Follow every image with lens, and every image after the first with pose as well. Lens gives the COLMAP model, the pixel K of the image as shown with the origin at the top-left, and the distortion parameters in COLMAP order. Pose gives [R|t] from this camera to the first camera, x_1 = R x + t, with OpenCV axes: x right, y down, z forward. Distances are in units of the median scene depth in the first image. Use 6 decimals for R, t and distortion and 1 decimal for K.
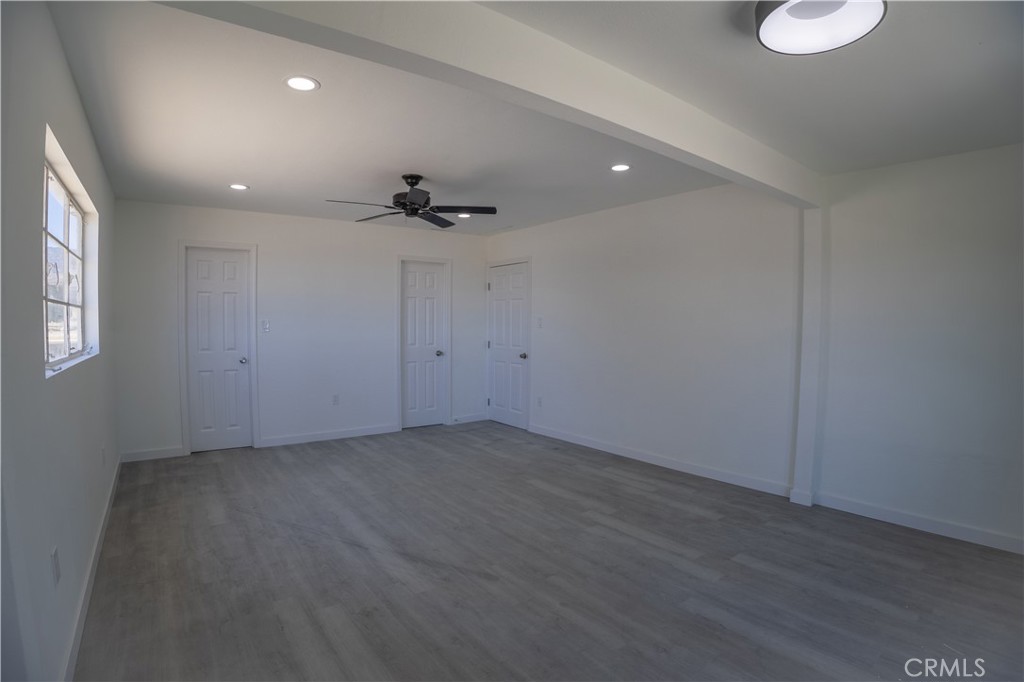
lens RADIAL K [[502.0, 0, 511.4], [0, 502.0, 349.9], [0, 0, 1]] dist [-0.164994, 0.044568]
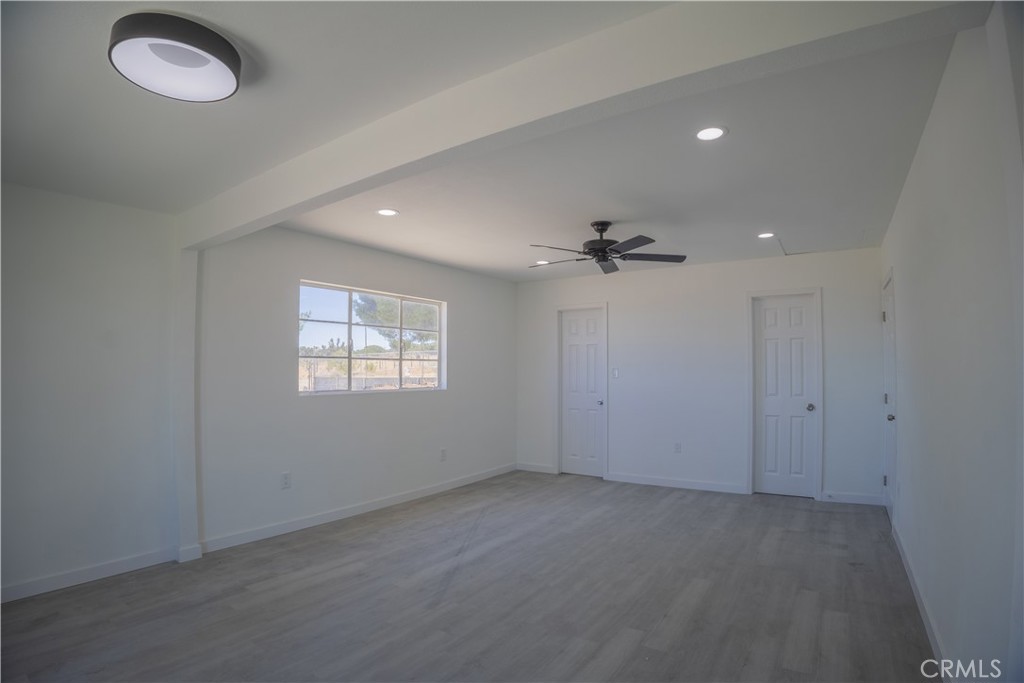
lens RADIAL K [[502.0, 0, 511.4], [0, 502.0, 350.4], [0, 0, 1]] dist [-0.164994, 0.044568]
pose [[0.323356, -0.044465, -0.945232, 0.680498], [-0.047104, 0.996901, -0.063009, -0.022602], [0.945104, 0.064898, 0.320259, 0.519311]]
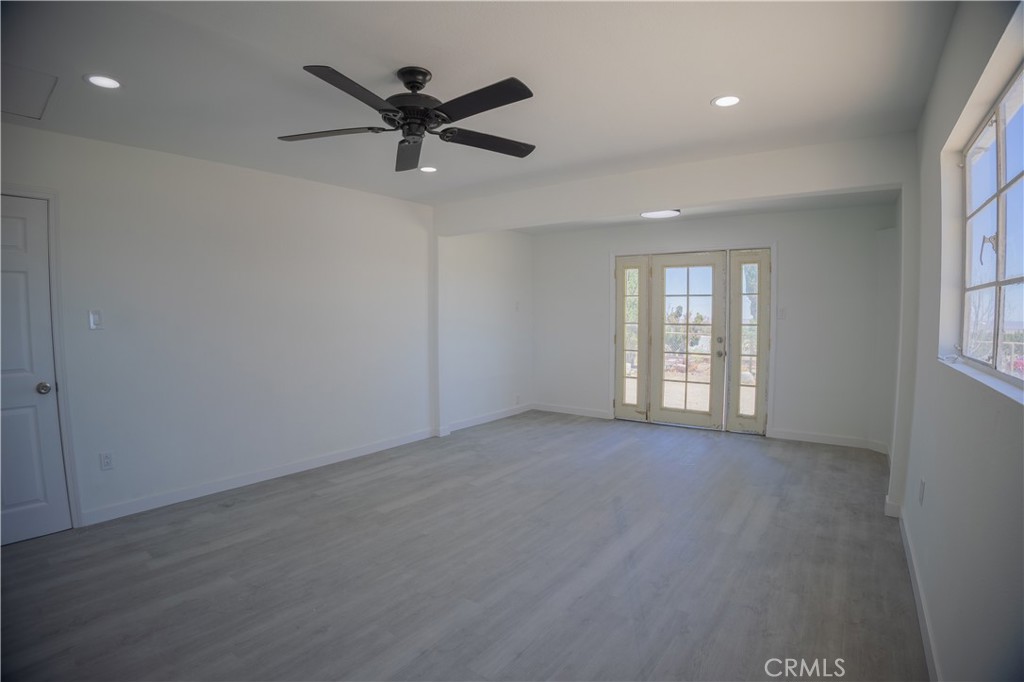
lens RADIAL K [[499.0, 0, 534.3], [0, 499.0, 338.6], [0, 0, 1]] dist [-0.157058, 0.035788]
pose [[-0.320984, -0.049330, 0.945799, -0.823718], [0.051497, 0.996256, 0.069438, -0.059822], [-0.945684, 0.070995, -0.317242, 1.070073]]
